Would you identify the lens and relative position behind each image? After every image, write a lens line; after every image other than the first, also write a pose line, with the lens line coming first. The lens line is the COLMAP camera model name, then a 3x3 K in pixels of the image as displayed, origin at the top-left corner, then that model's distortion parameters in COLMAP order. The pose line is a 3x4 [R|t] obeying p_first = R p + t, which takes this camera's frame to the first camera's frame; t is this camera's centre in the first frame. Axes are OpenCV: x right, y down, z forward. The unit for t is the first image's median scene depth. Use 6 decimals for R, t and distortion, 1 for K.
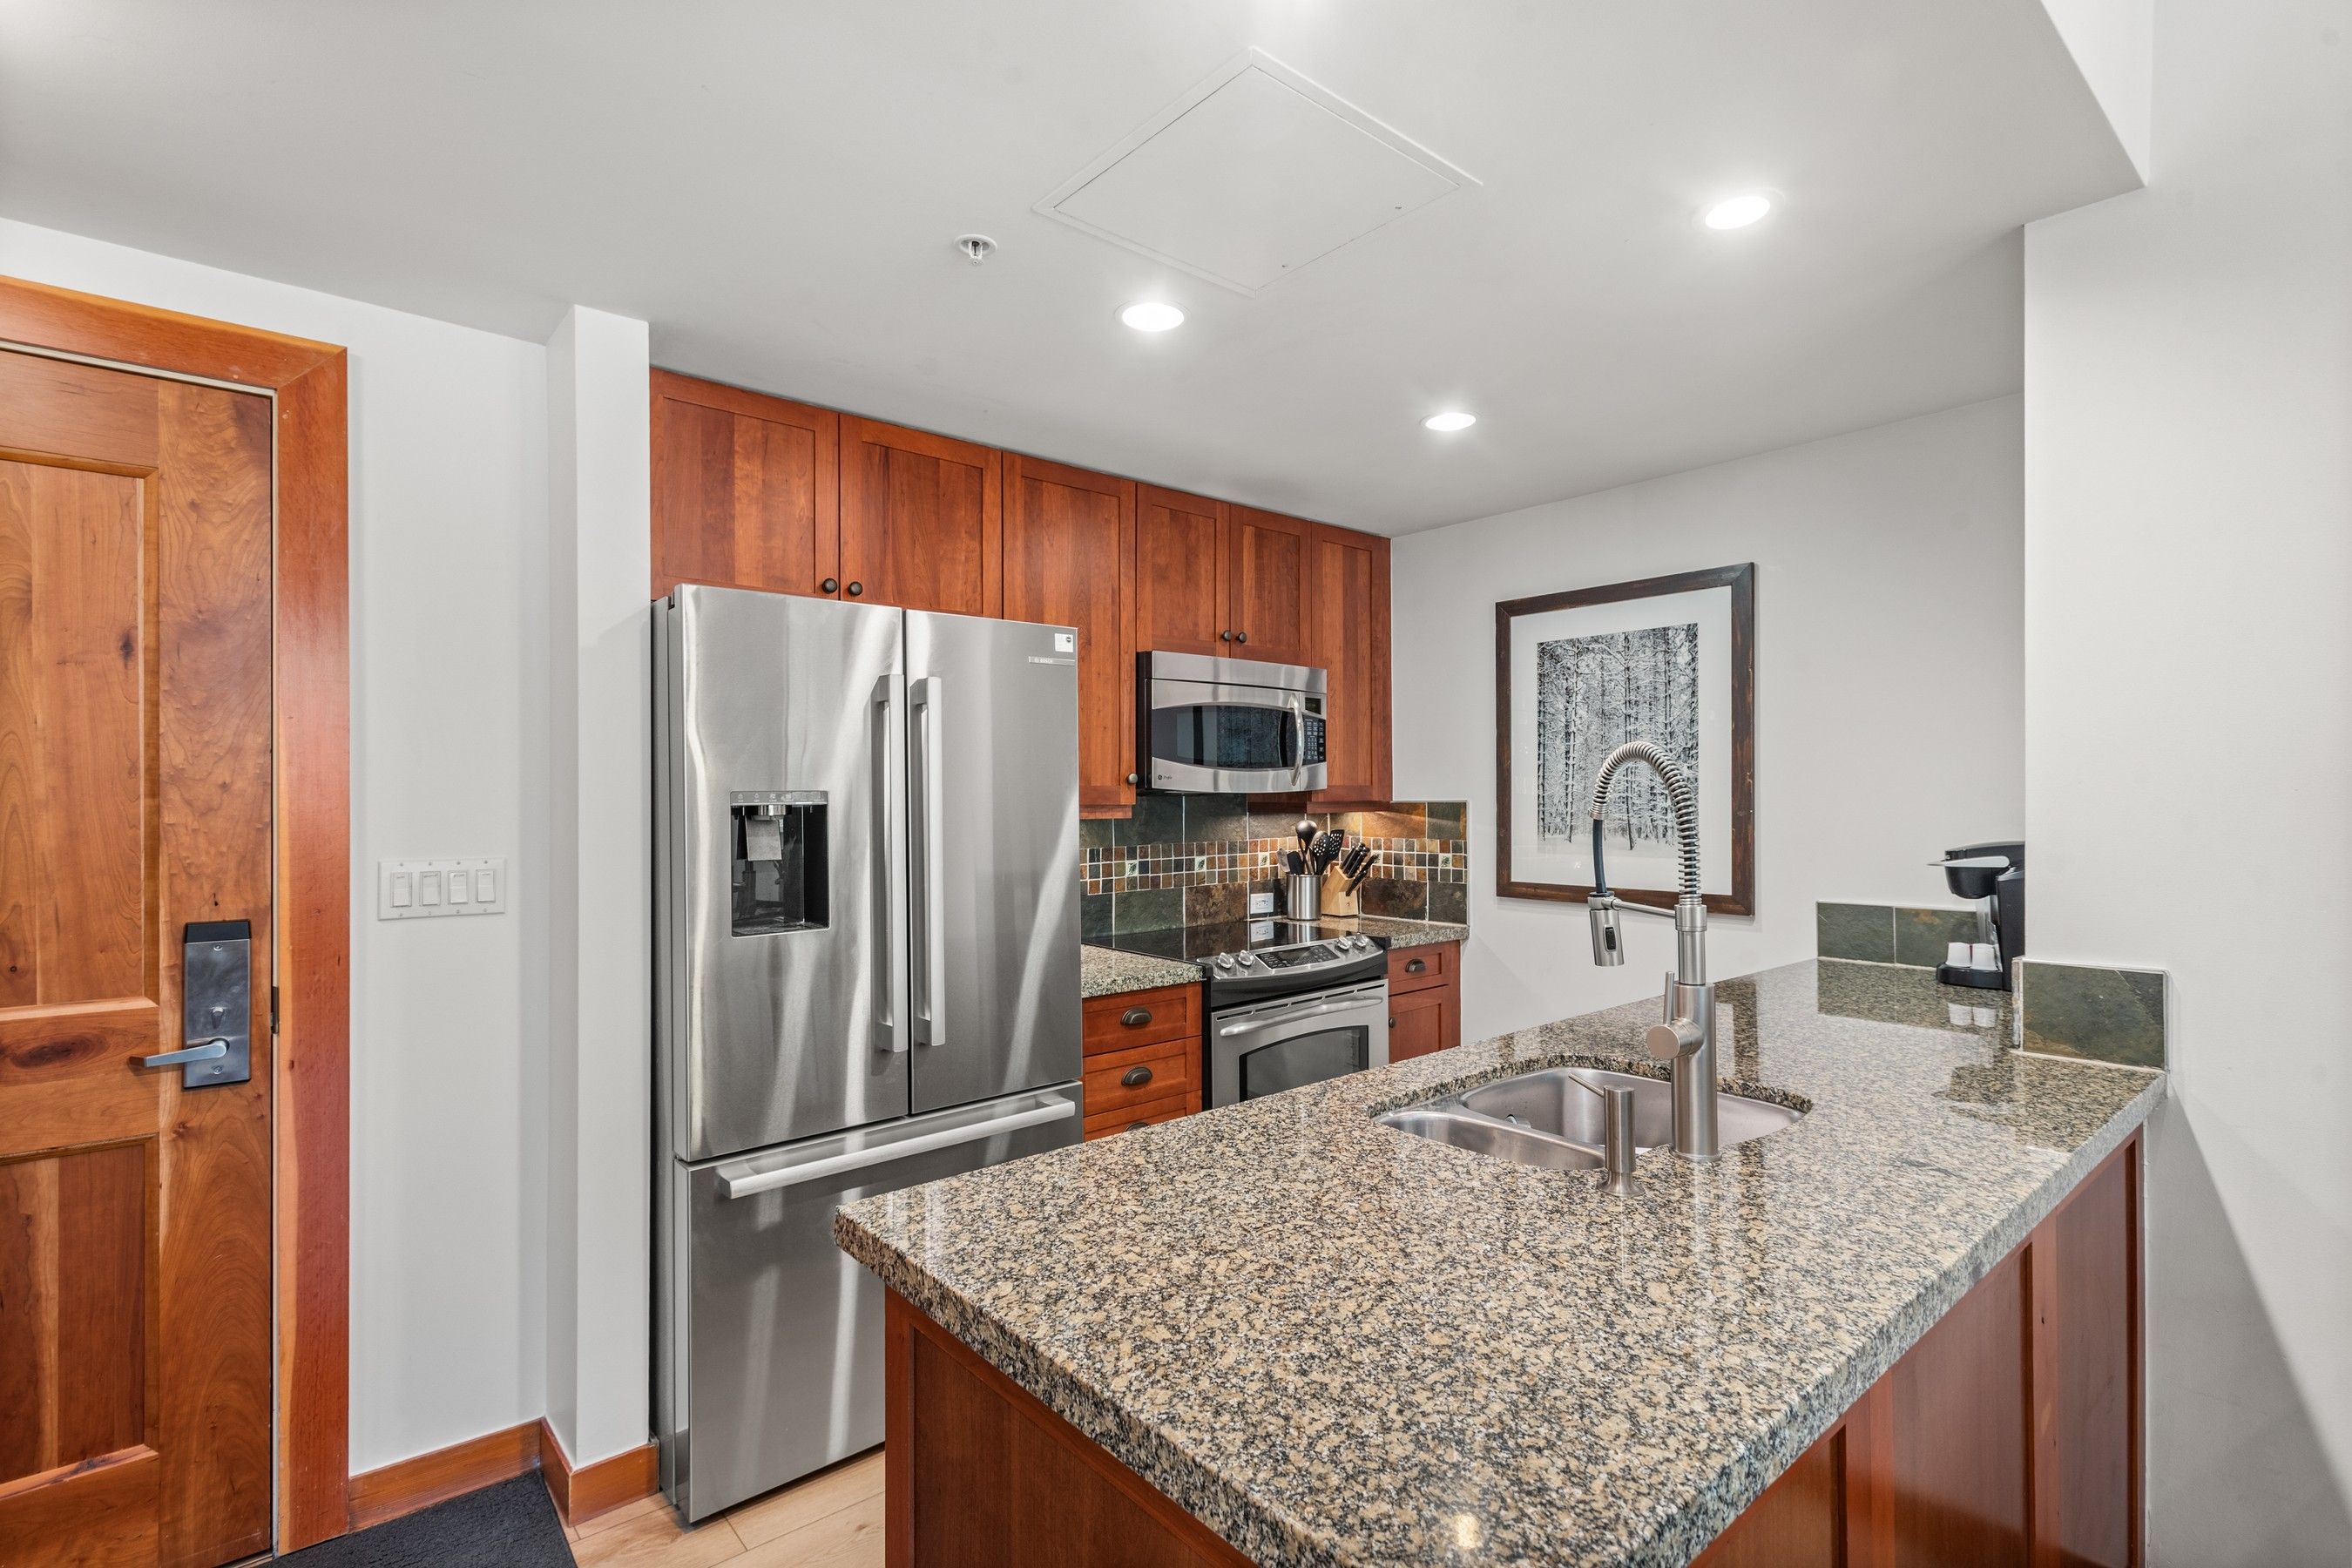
lens RADIAL K [[1095.2, 0, 1172.5], [0, 1095.2, 770.2], [0, 0, 1]] dist [0.018129, -0.007320]
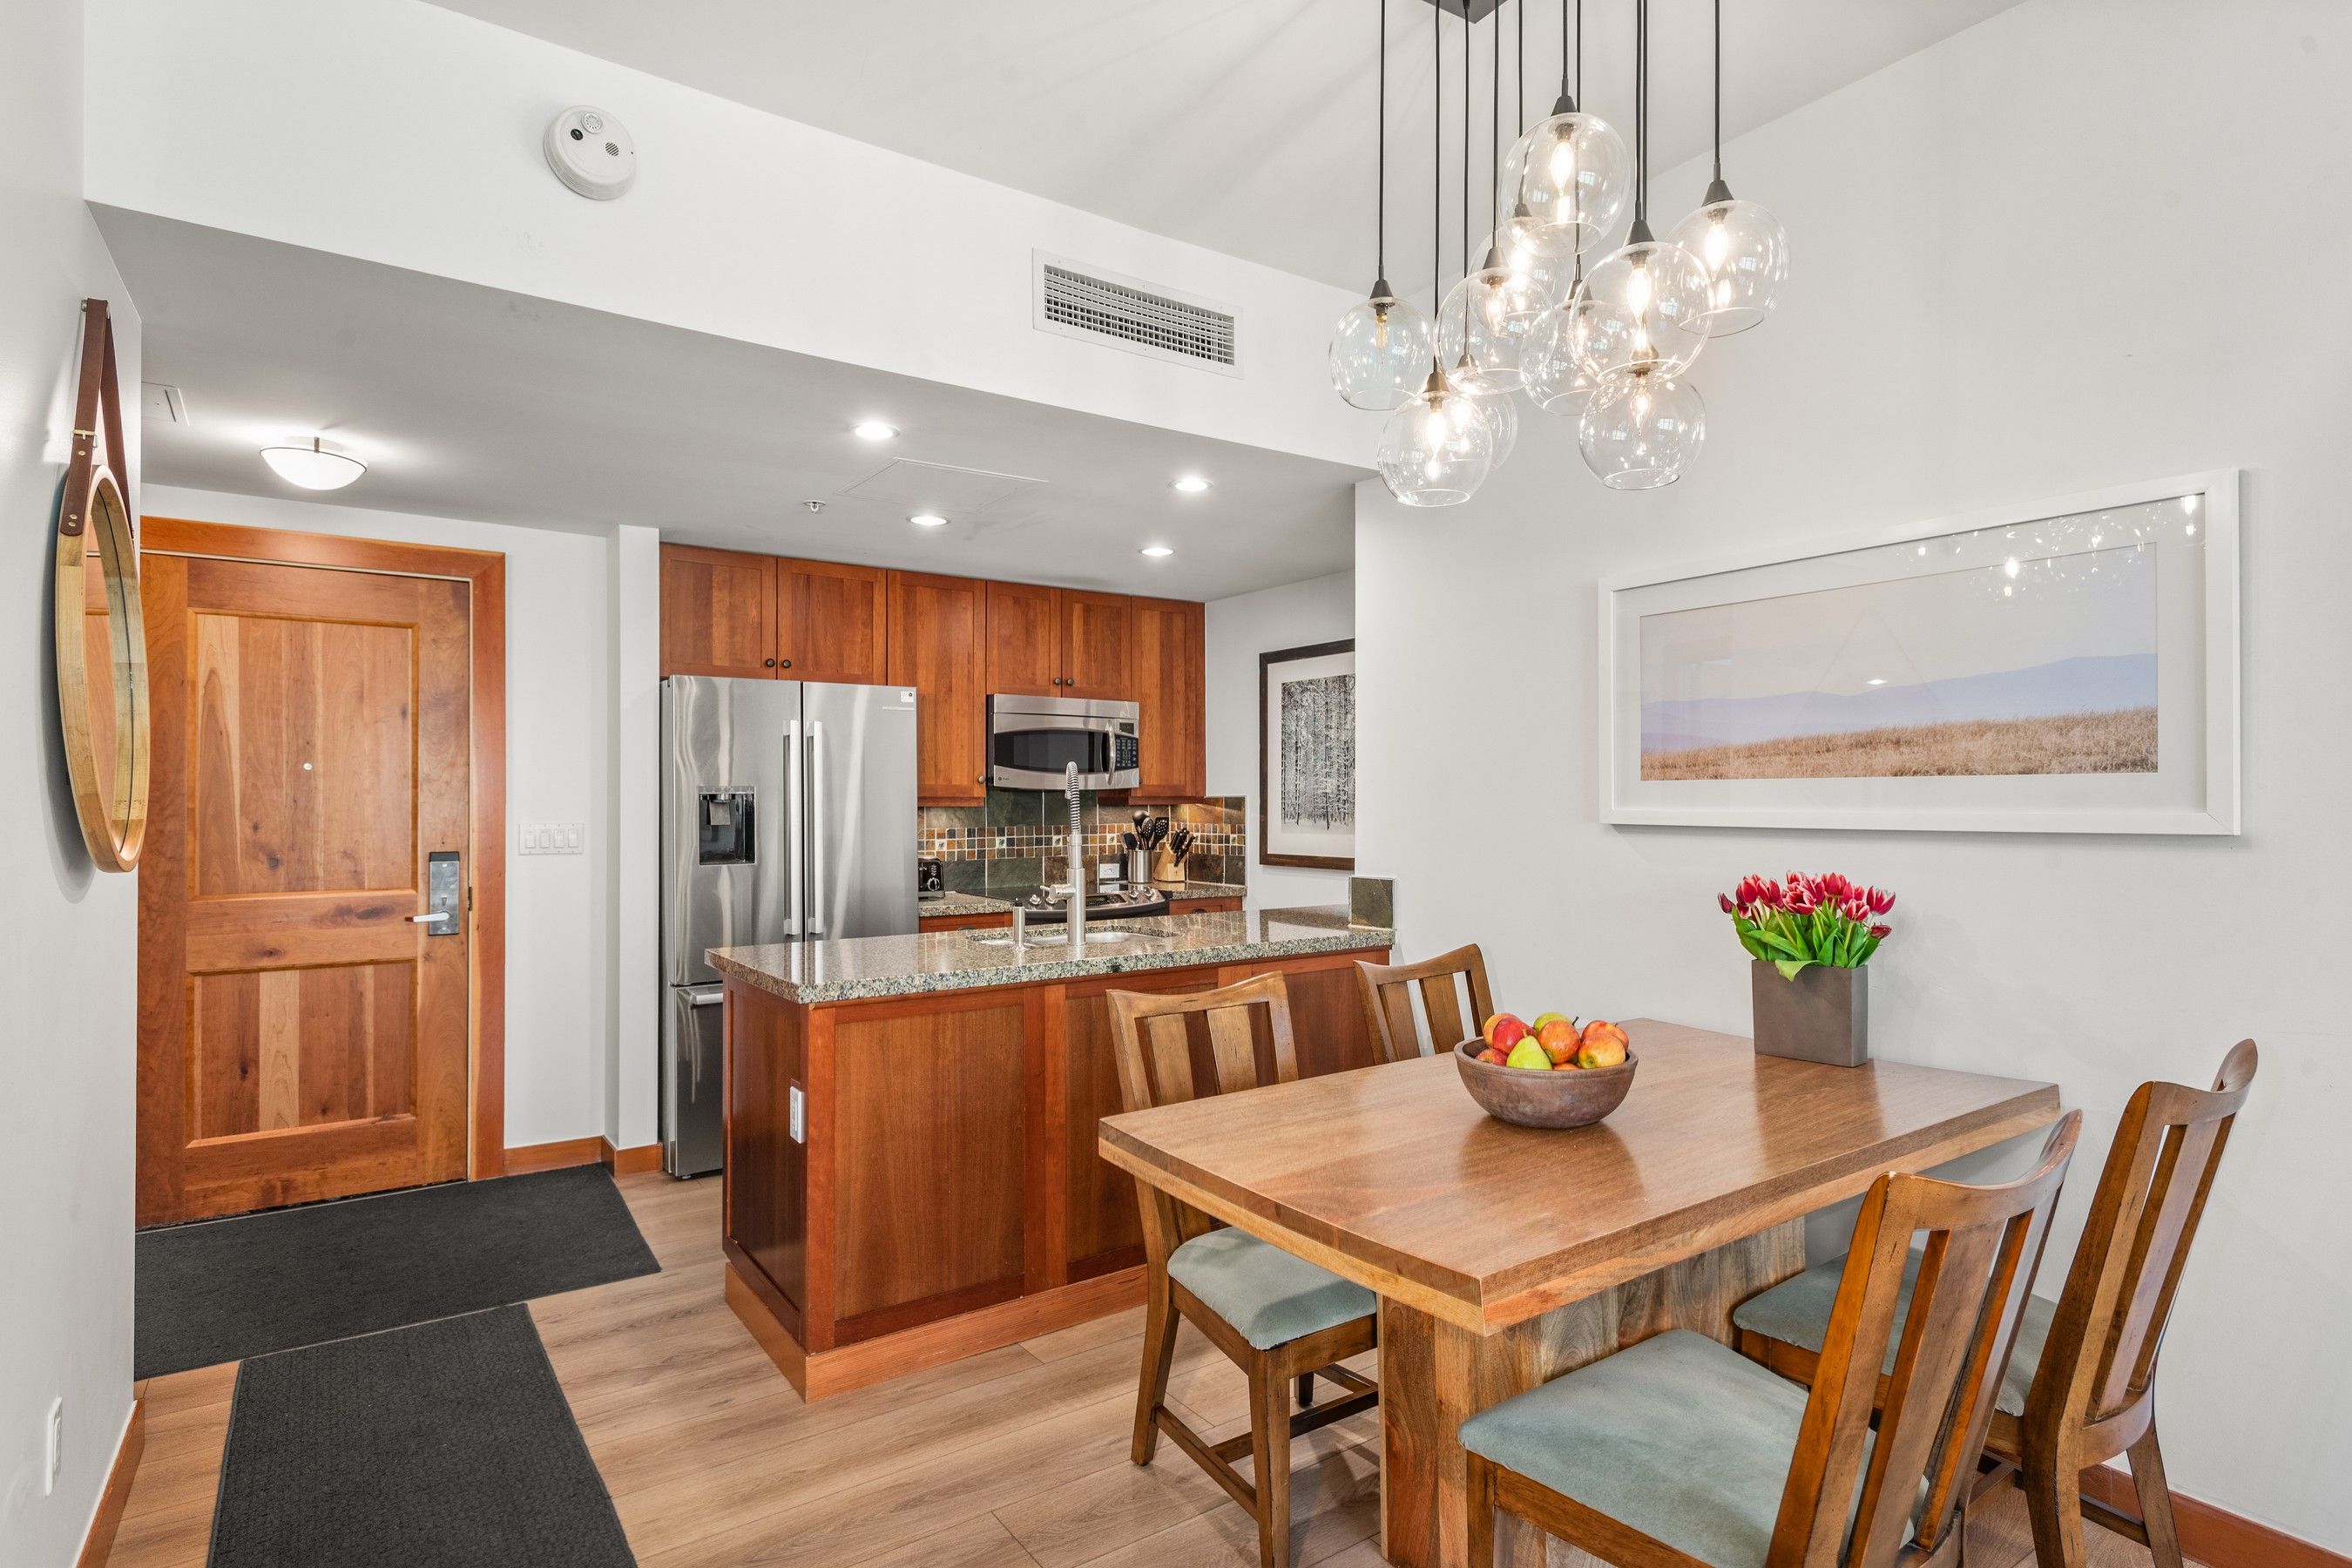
lens RADIAL K [[1201.4, 0, 1172.1], [0, 1201.4, 765.7], [0, 0, 1]] dist [0.011422, 0.000381]
pose [[0.995354, -0.001178, -0.096271, 0.391079], [0.000649, 0.999985, -0.005526, -0.002208], [0.096276, 0.005437, 0.995340, -0.626683]]
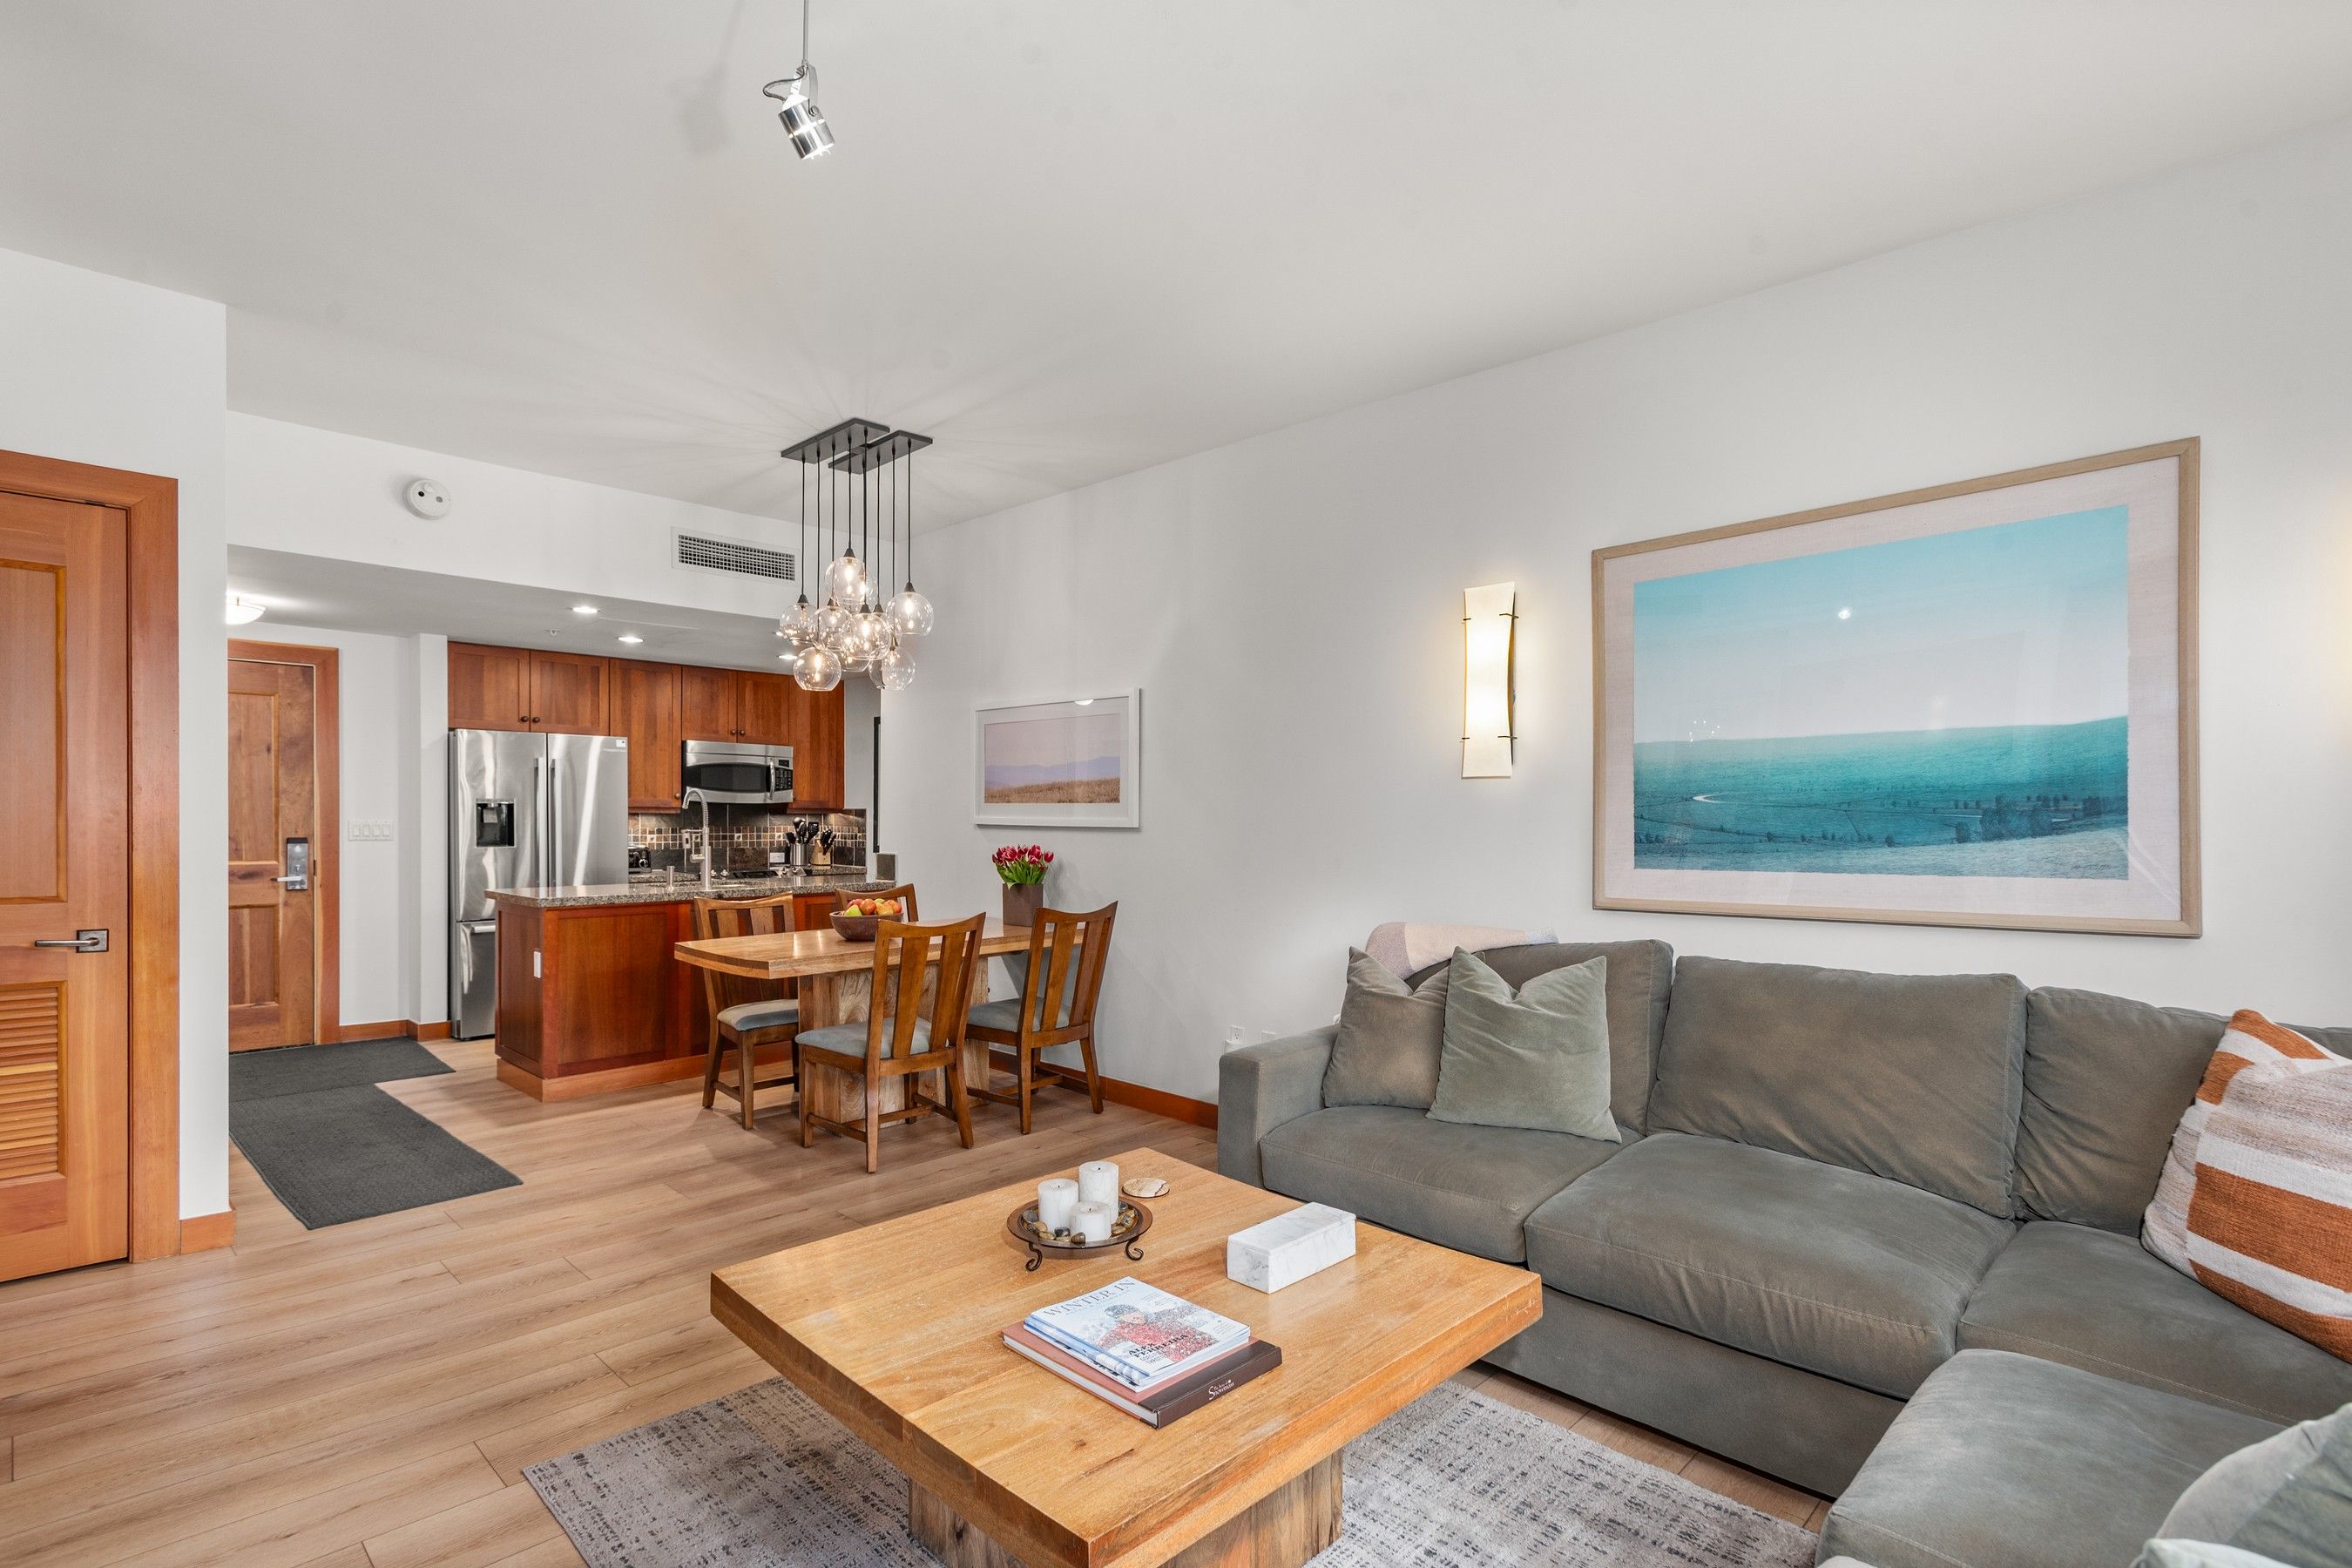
lens RADIAL K [[1130.6, 0, 1184.8], [0, 1130.6, 814.7], [0, 0, 1]] dist [0.028943, -0.012899]
pose [[0.994746, 0.011806, 0.101687, 0.801070], [-0.014190, 0.999641, 0.022749, -0.023055], [-0.101382, -0.024072, 0.994556, -1.521922]]
